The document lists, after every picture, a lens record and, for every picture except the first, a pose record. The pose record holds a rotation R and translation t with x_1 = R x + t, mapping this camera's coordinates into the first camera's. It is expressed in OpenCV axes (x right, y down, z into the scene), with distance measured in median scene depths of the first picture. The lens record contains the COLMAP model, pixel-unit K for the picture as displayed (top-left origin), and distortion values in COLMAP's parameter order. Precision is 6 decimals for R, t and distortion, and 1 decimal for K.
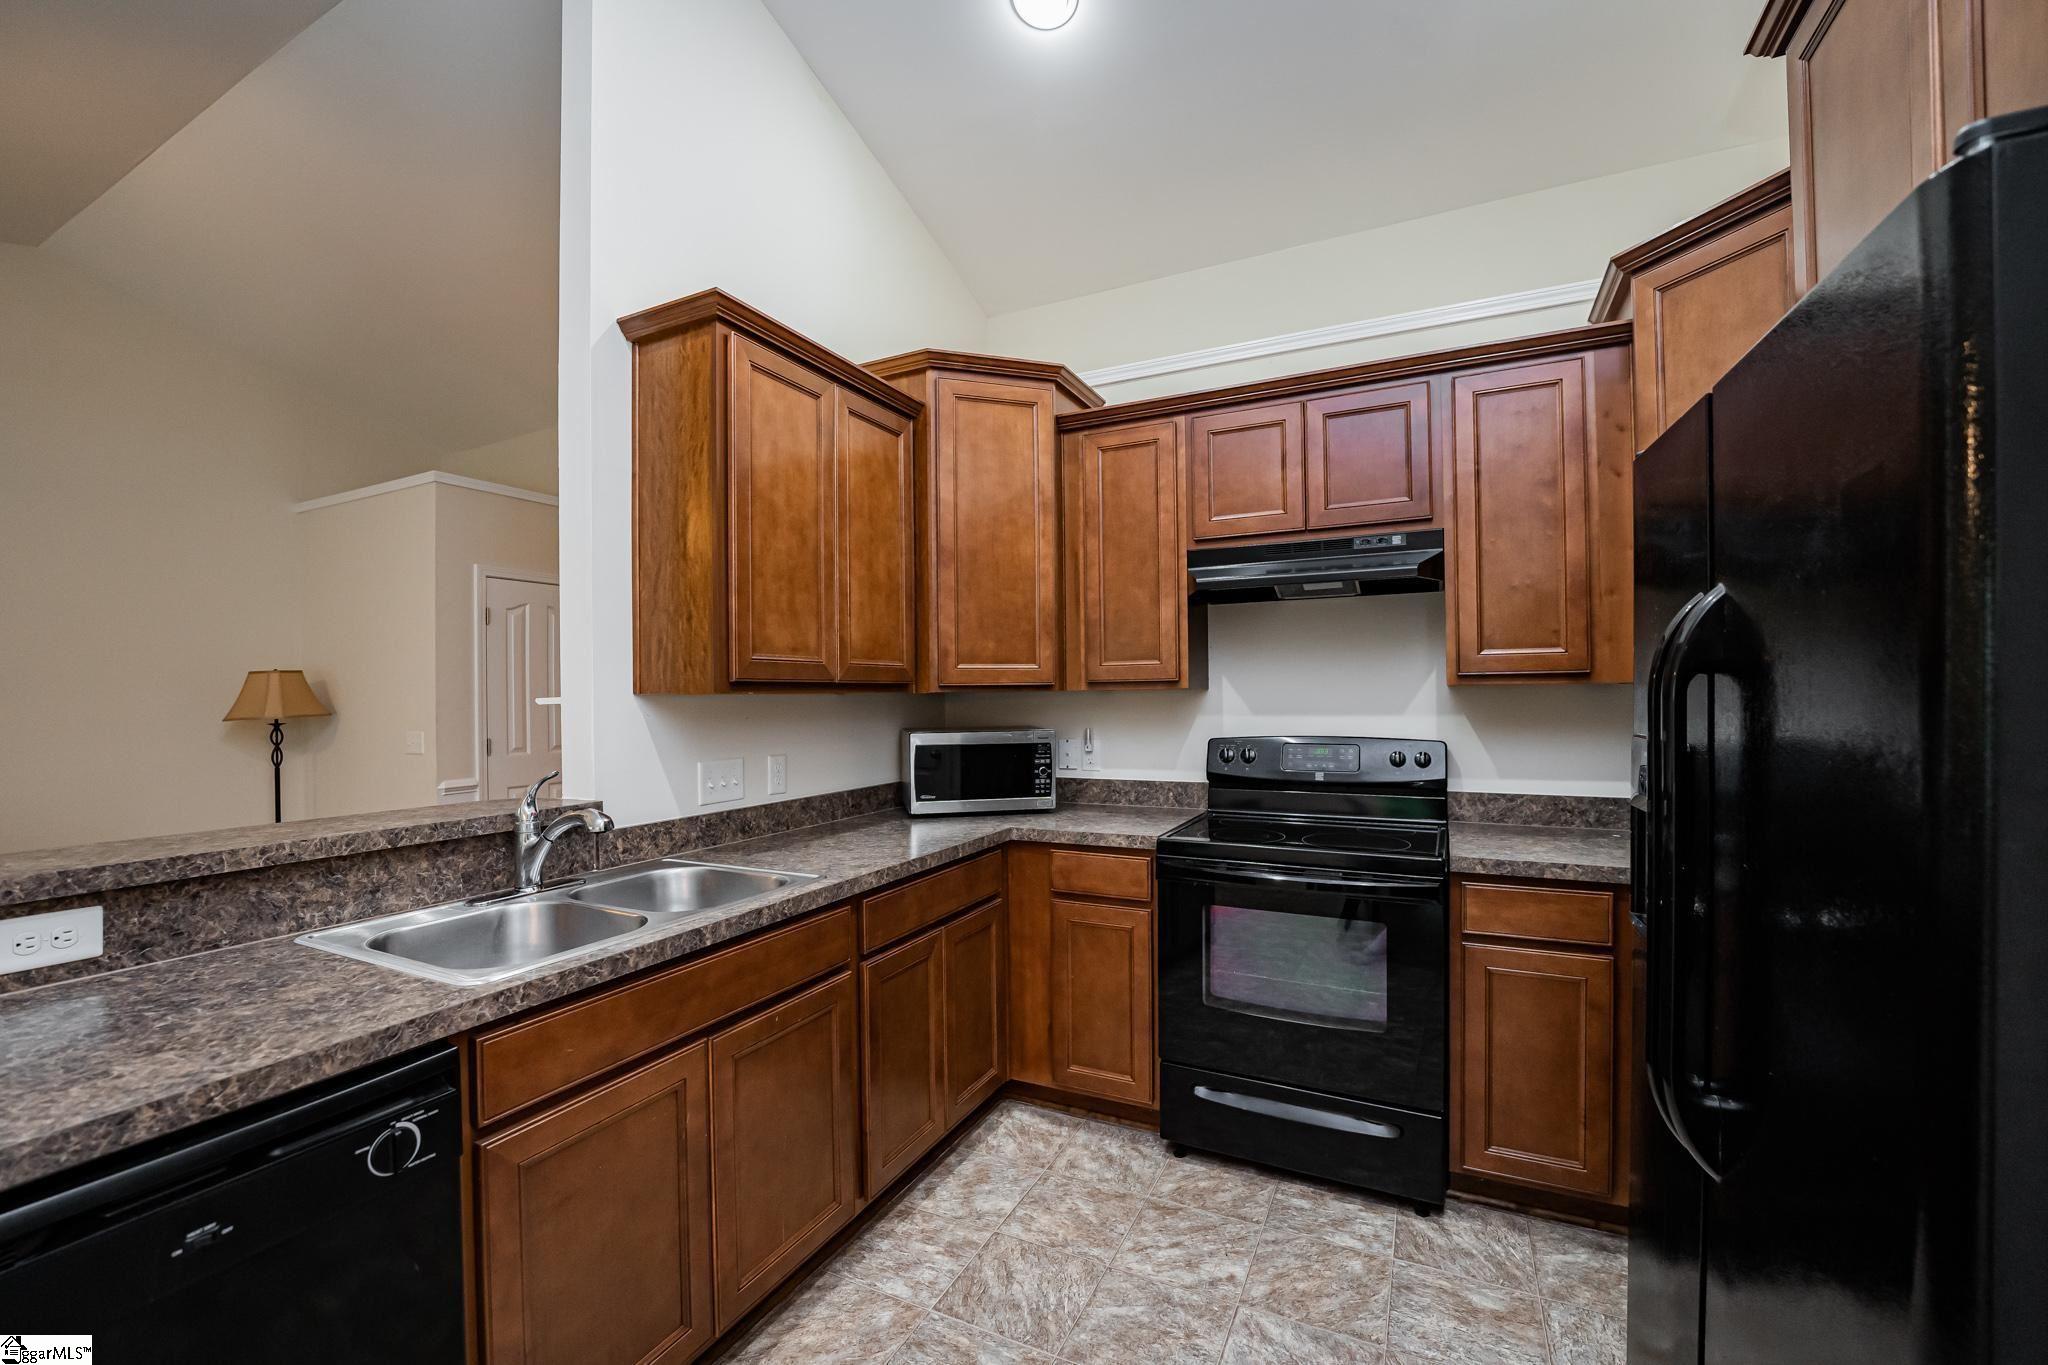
lens RADIAL K [[834.6, 0, 1012.2], [0, 834.6, 727.3], [0, 0, 1]] dist [-0.011493, 0.000065]
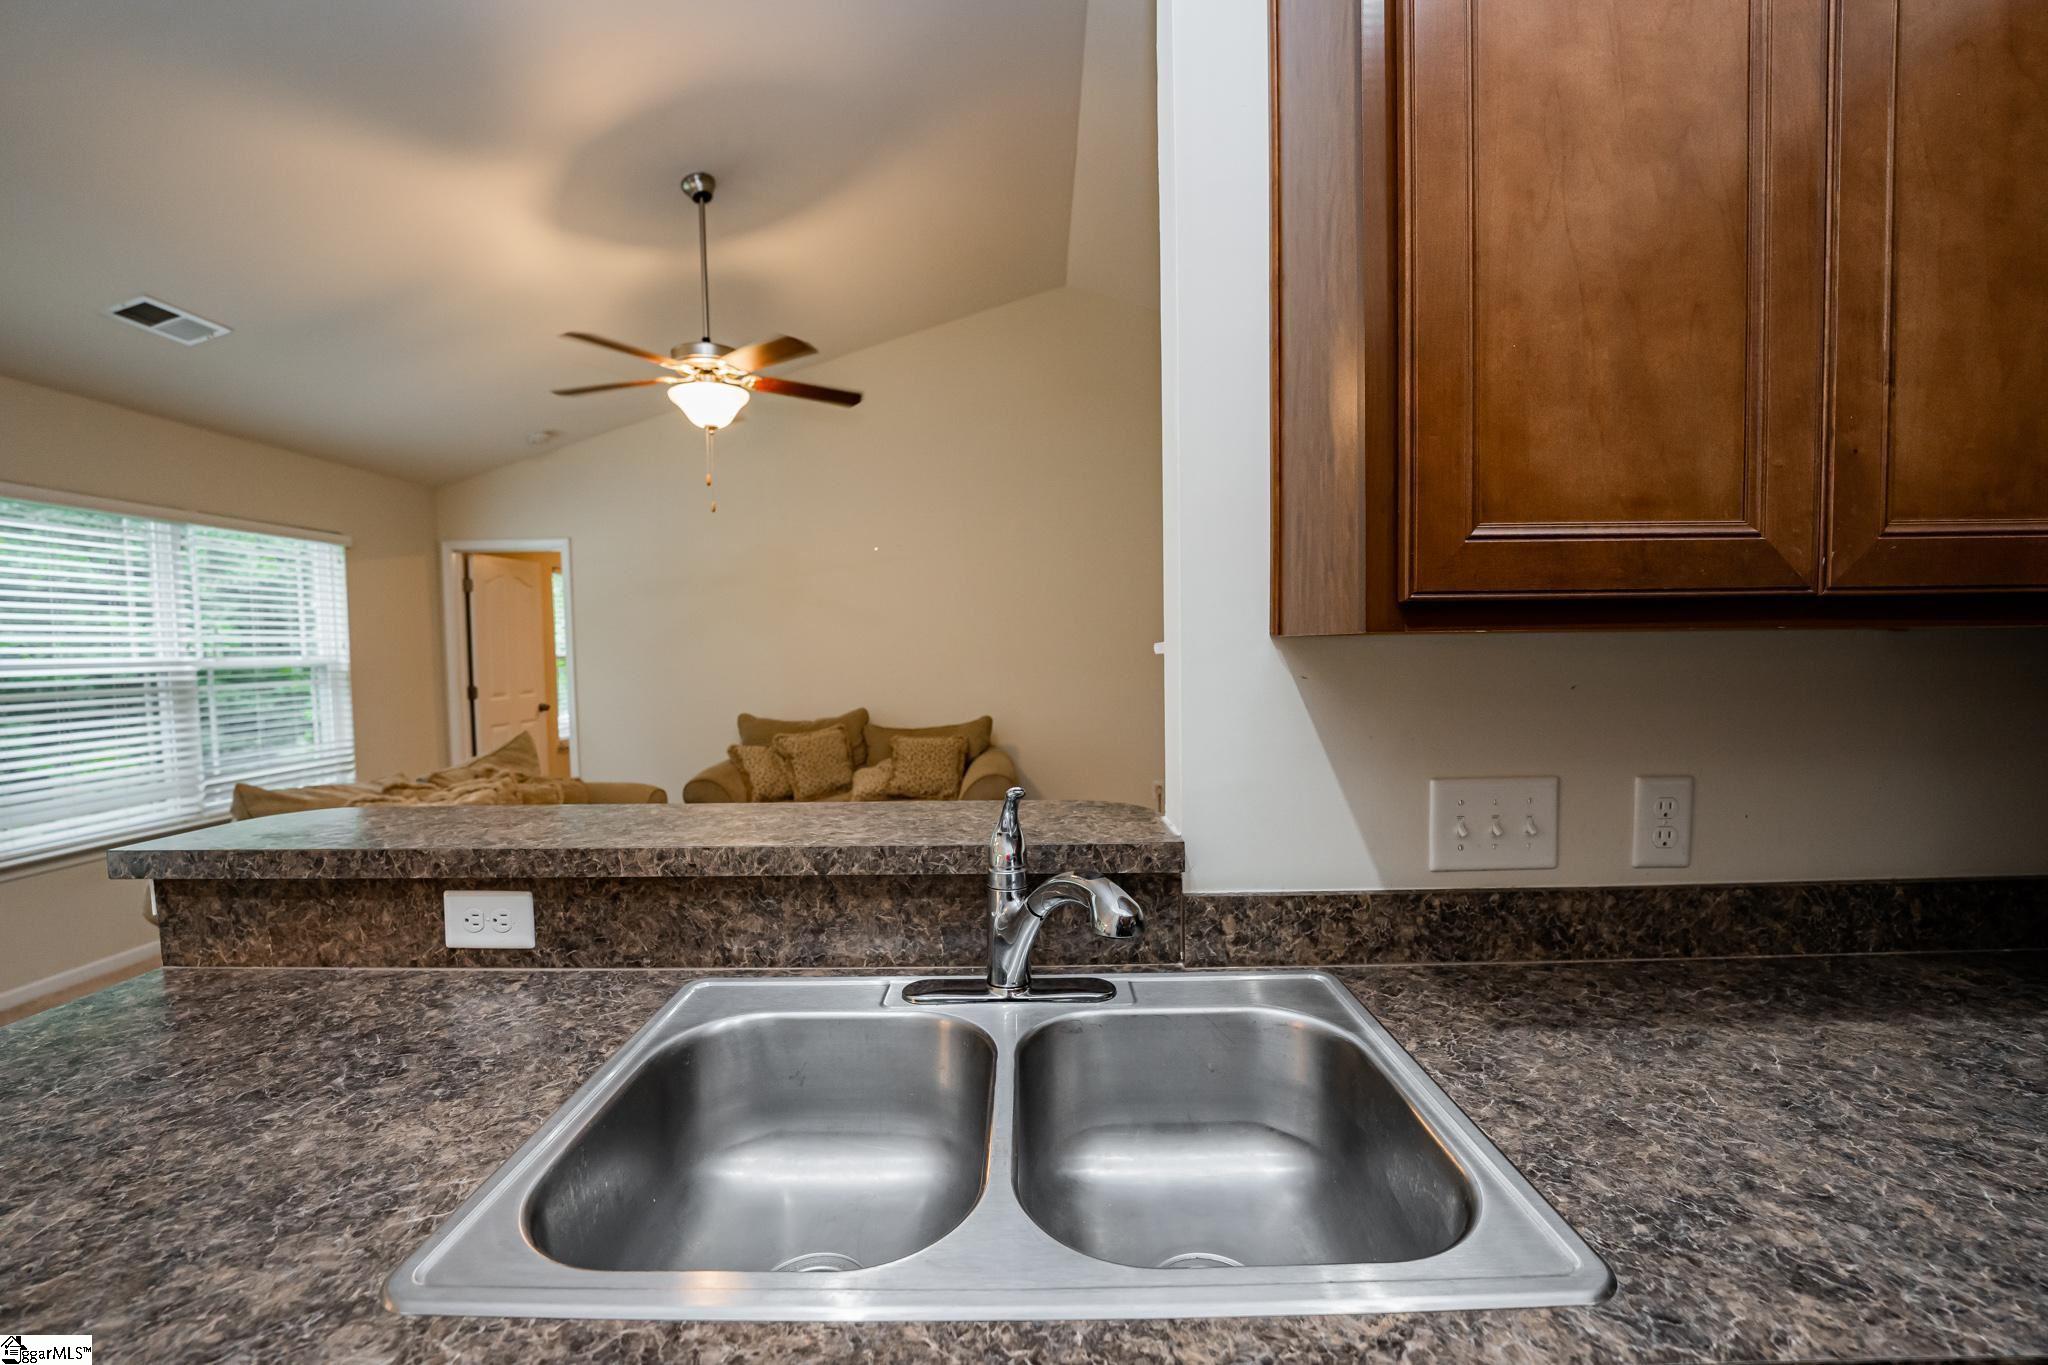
lens RADIAL K [[828.7, 0, 1031.2], [0, 828.7, 689.4], [0, 0, 1]] dist [-0.025886, 0.000556]
pose [[0.446702, 0.049921, -0.893289, -0.094995], [-0.023385, 0.998752, 0.044120, -0.034697], [0.894377, 0.001180, 0.447312, 0.856025]]
